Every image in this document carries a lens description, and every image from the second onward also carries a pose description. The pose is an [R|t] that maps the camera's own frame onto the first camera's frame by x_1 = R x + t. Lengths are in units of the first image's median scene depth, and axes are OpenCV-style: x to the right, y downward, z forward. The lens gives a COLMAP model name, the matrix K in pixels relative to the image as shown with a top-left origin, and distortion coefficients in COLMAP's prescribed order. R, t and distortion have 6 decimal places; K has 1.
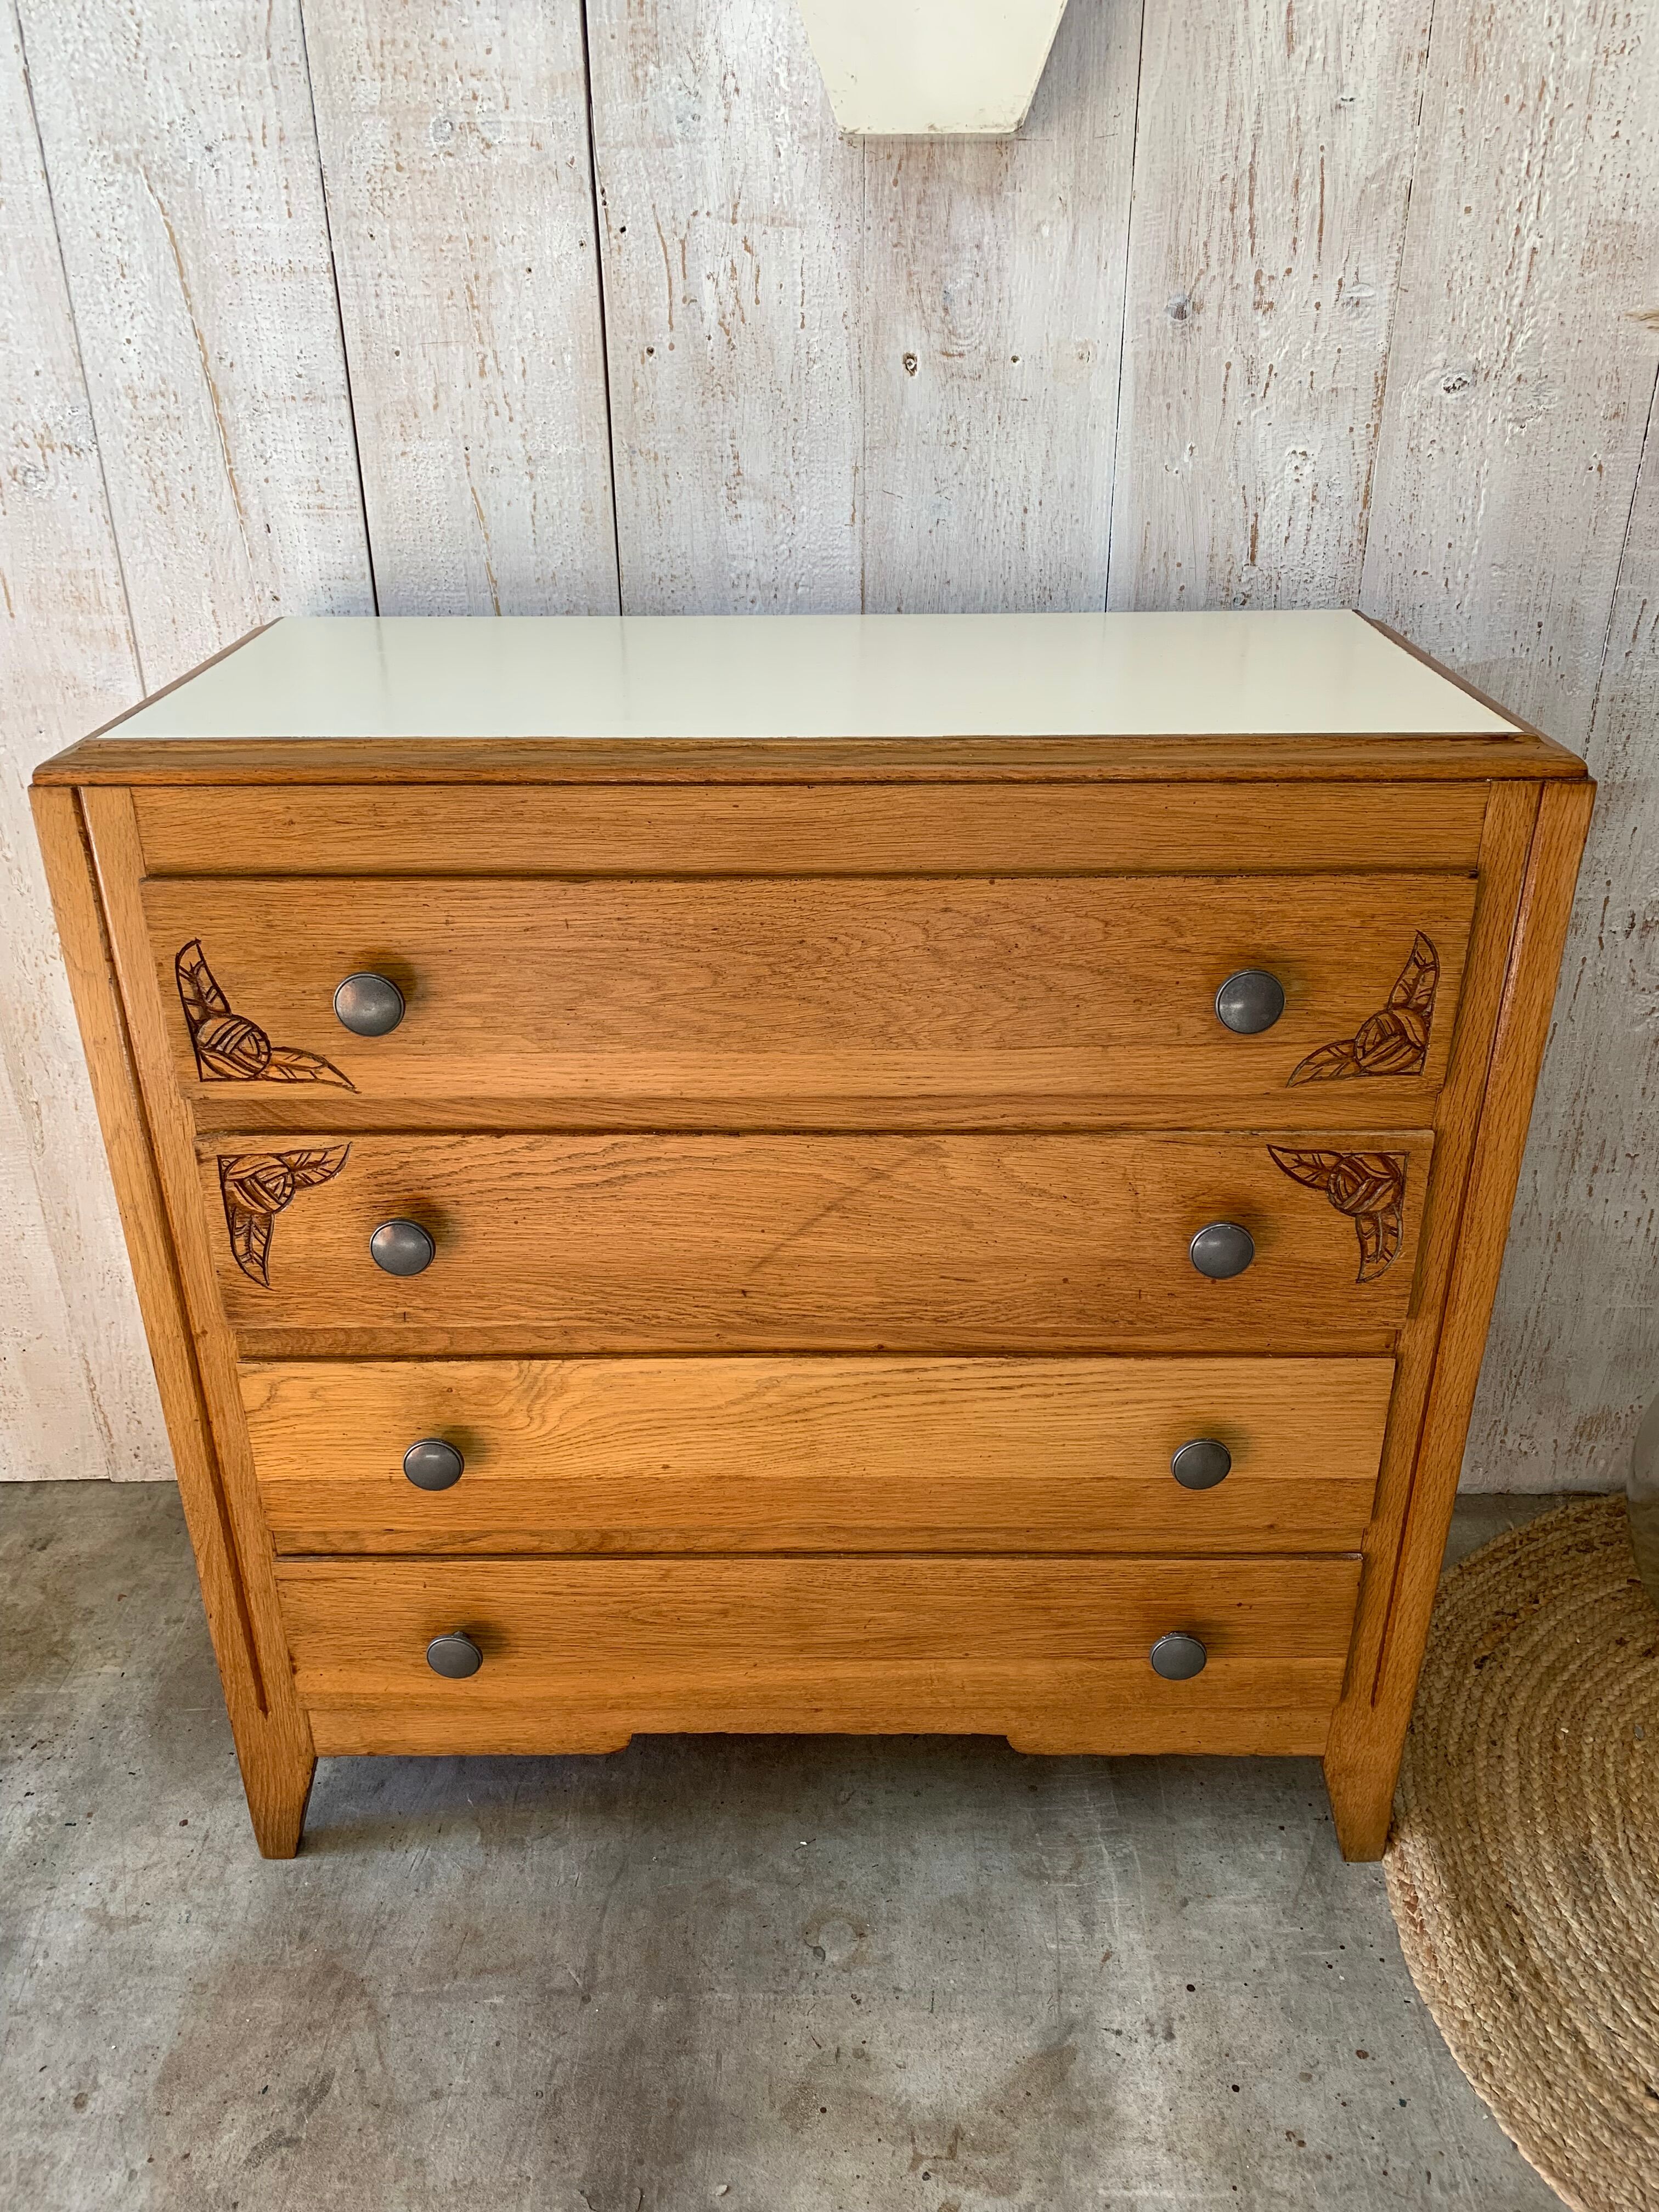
lens RADIAL K [[1671.7, 0, 826.0], [0, 1671.7, 1087.9], [0, 0, 1]] dist [0.009233, -0.001236]
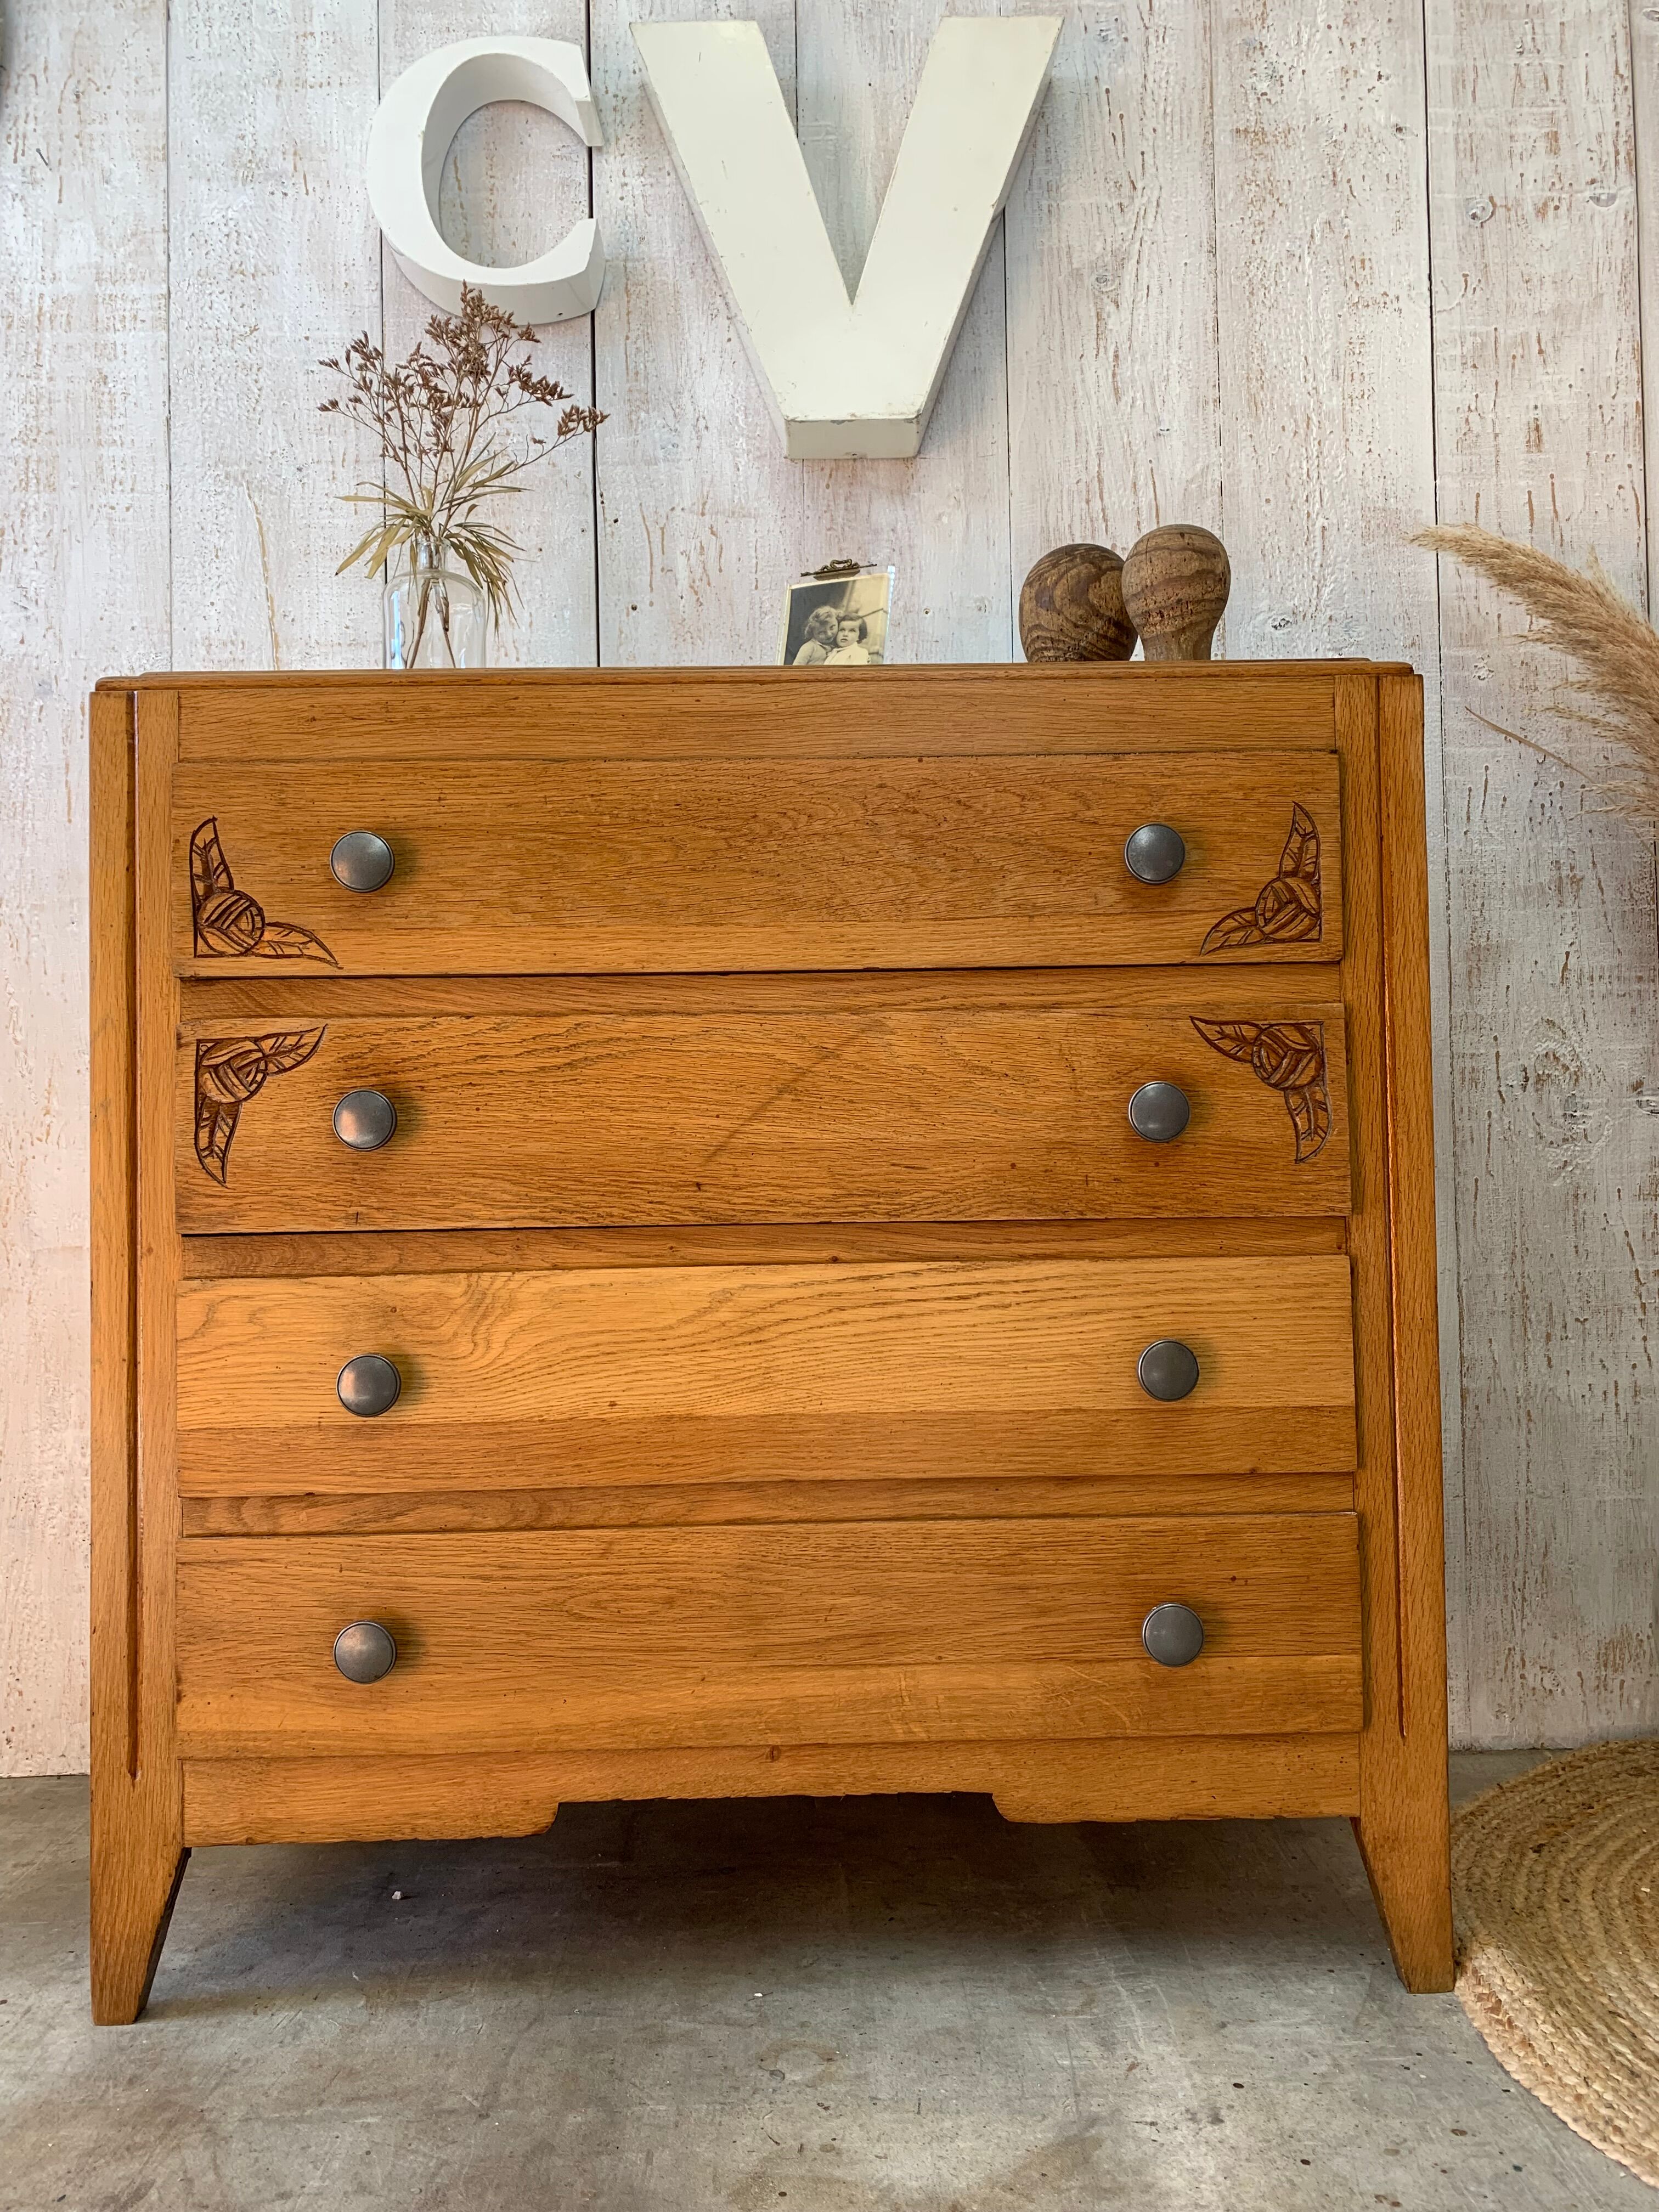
lens RADIAL K [[1671.4, 0, 821.9], [0, 1671.4, 1122.9], [0, 0, 1]] dist [0.010629, -0.003395]
pose [[0.999696, -0.008423, 0.023160, 0.002571], [0.018142, 0.887571, -0.460314, 0.491396], [-0.016679, 0.460594, 0.887454, 0.073926]]
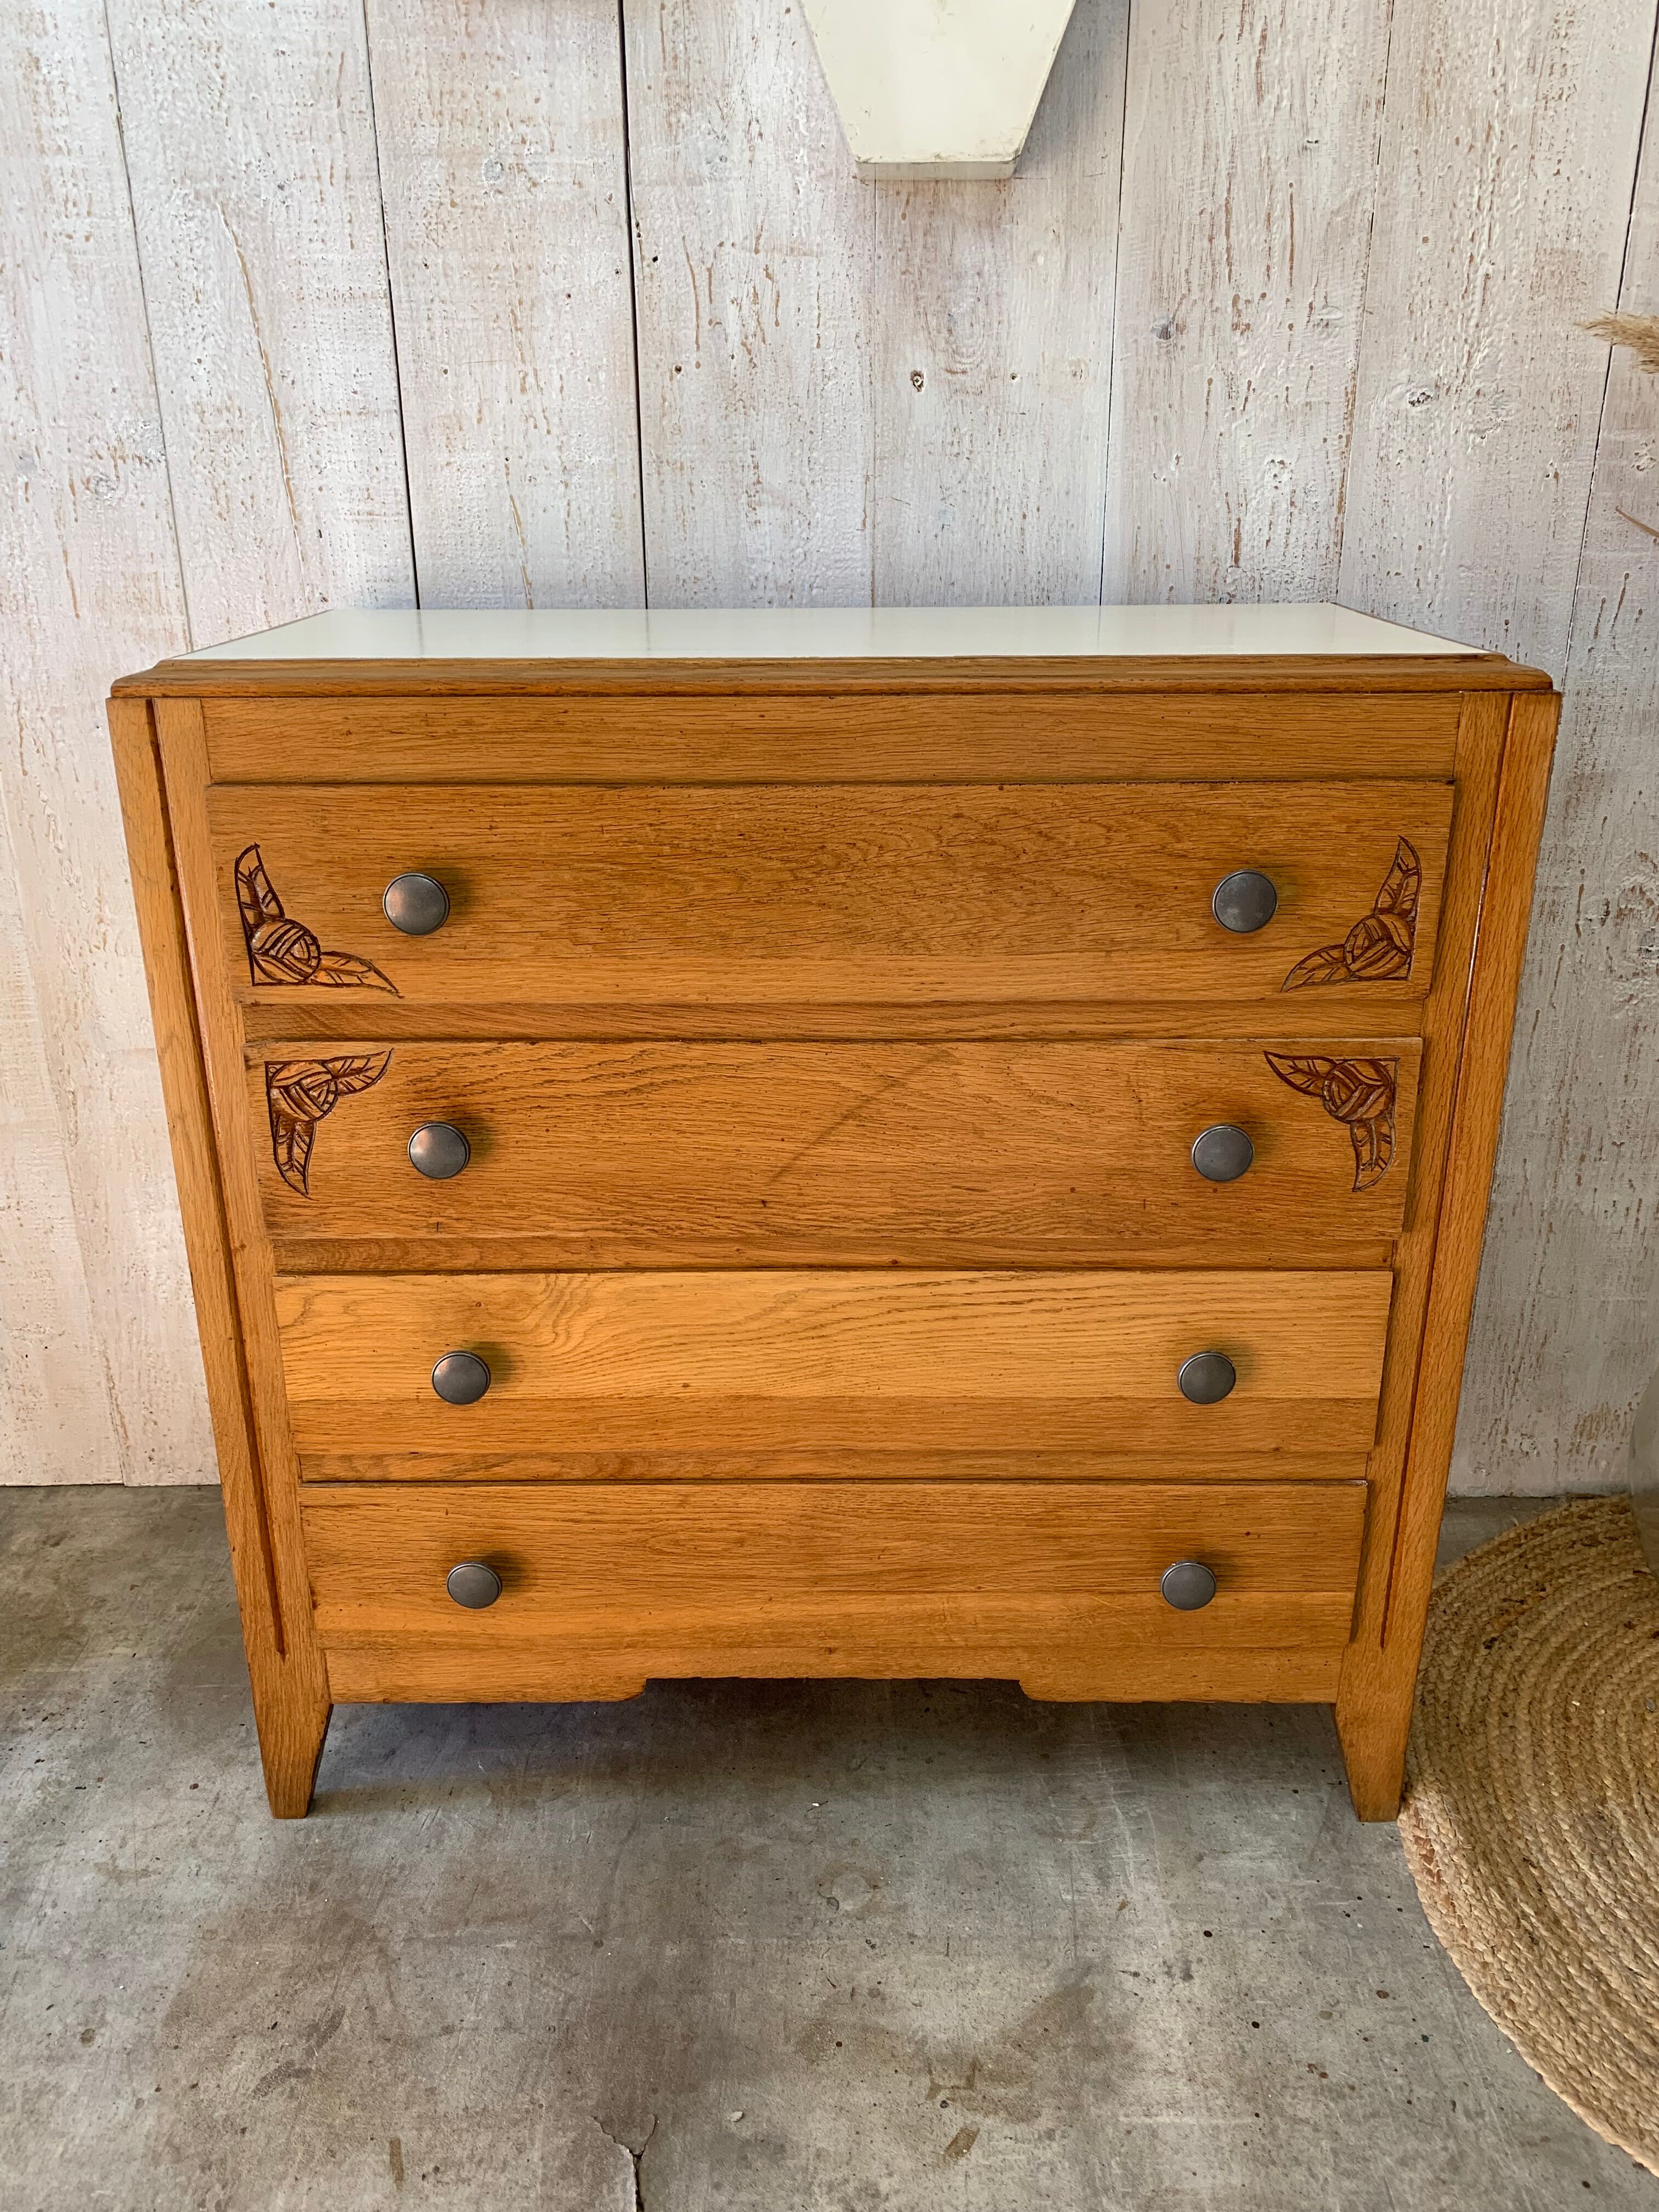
lens RADIAL K [[1669.9, 0, 817.4], [0, 1669.9, 1084.5], [0, 0, 1]] dist [0.008440, 0.001160]
pose [[0.999998, 0.001458, -0.001012, -0.013225], [-0.001552, 0.995020, -0.099664, 0.135175], [0.000862, 0.099666, 0.995021, -0.036132]]
